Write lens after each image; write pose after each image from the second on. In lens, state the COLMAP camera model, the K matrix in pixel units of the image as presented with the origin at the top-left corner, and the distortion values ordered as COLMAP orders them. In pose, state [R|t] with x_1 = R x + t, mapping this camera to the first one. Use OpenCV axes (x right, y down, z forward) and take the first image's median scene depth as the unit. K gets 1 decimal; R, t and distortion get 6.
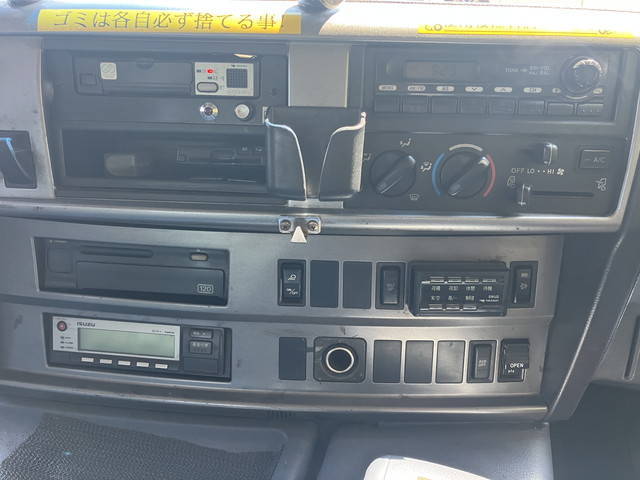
lens RADIAL K [[529.5, 0, 318.6], [0, 529.5, 238.9], [0, 0, 1]] dist [-0.002785, 0.001637]
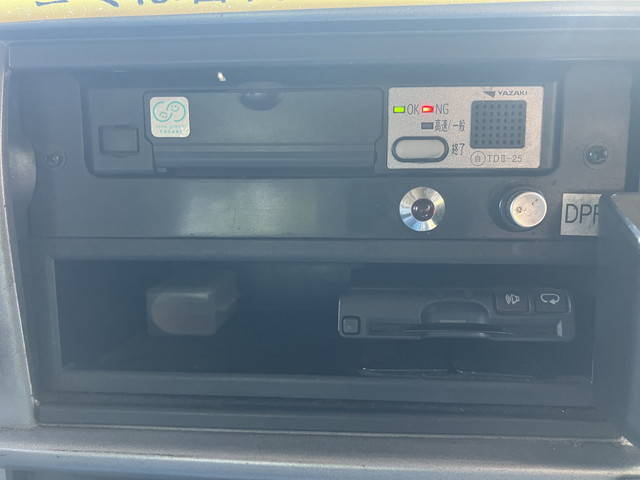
lens RADIAL K [[529.5, 0, 320.5], [0, 529.5, 240.8], [0, 0, 1]] dist [-0.002785, 0.001637]
pose [[0.999484, -0.030603, -0.009715, -0.281153], [0.029647, 0.995788, -0.086757, -0.185237], [0.012329, 0.086424, 0.996182, 0.607737]]
